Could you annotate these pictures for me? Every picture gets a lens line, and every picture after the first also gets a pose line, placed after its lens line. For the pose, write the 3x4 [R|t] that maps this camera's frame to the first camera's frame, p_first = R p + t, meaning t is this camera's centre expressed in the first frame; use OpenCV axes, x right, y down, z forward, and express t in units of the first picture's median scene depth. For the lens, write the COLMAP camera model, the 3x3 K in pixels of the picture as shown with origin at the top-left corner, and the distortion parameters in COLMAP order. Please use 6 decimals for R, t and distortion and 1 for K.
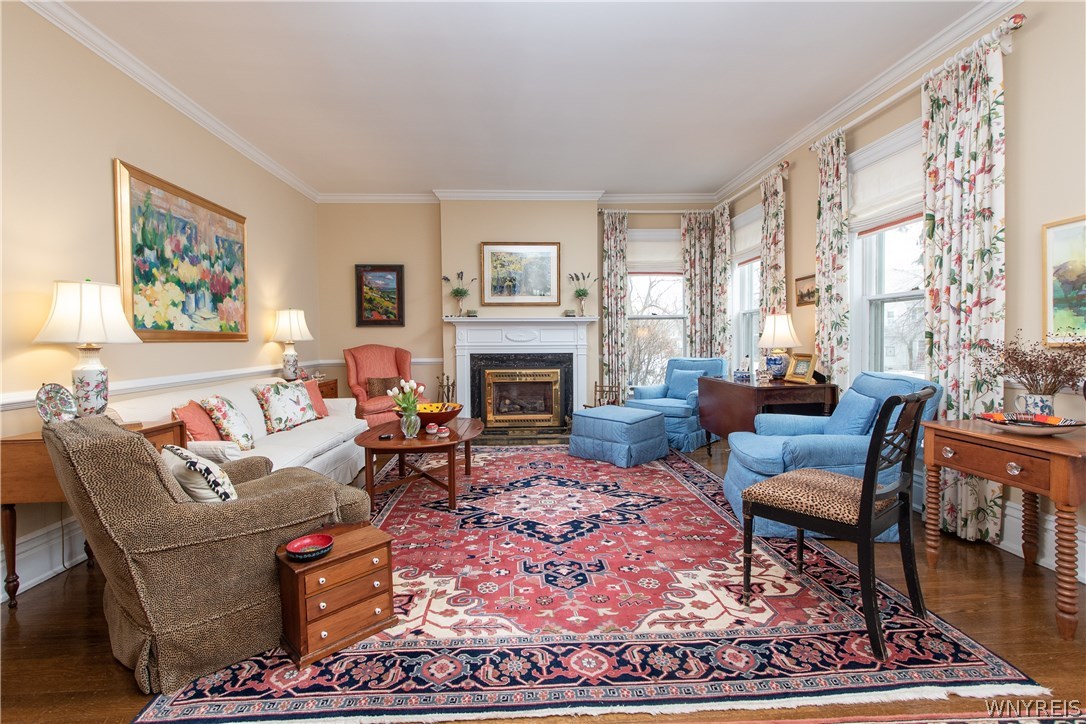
lens RADIAL K [[497.6, 0, 546.9], [0, 497.6, 357.9], [0, 0, 1]] dist [0.001083, -0.000905]
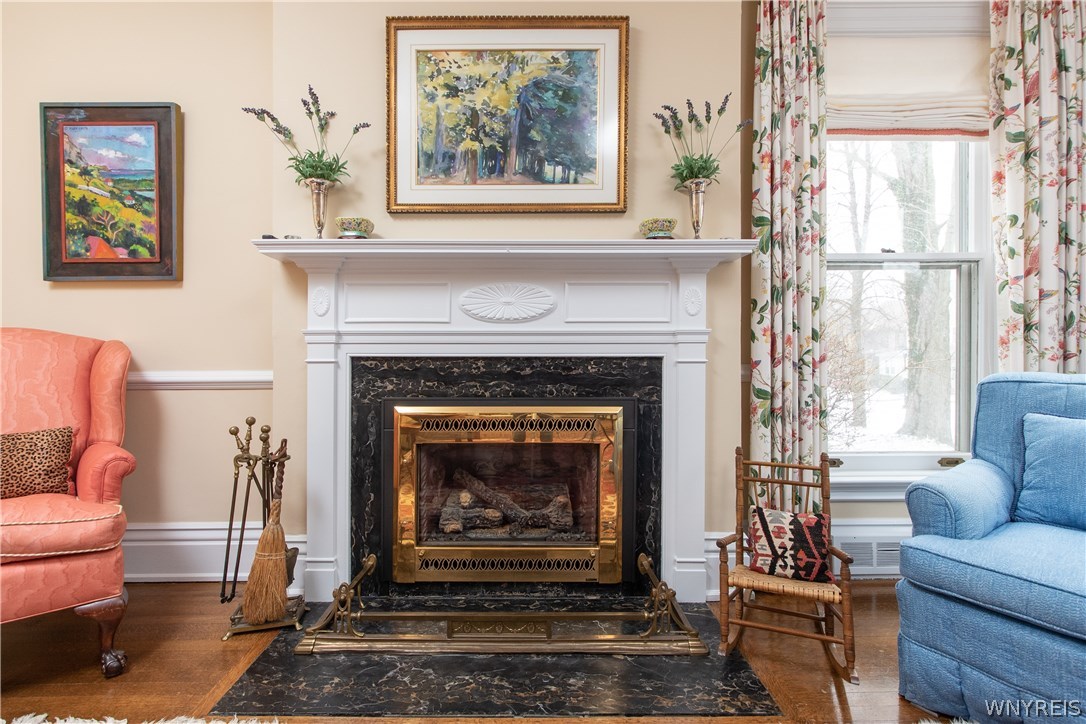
lens RADIAL K [[497.6, 0, 541.5], [0, 497.6, 364.2], [0, 0, 1]] dist [0.001083, -0.000905]
pose [[0.999949, 0.009391, 0.003637, -0.029594], [-0.009273, 0.999475, -0.031039, 0.005670], [-0.003927, 0.031003, 0.999512, 0.677387]]
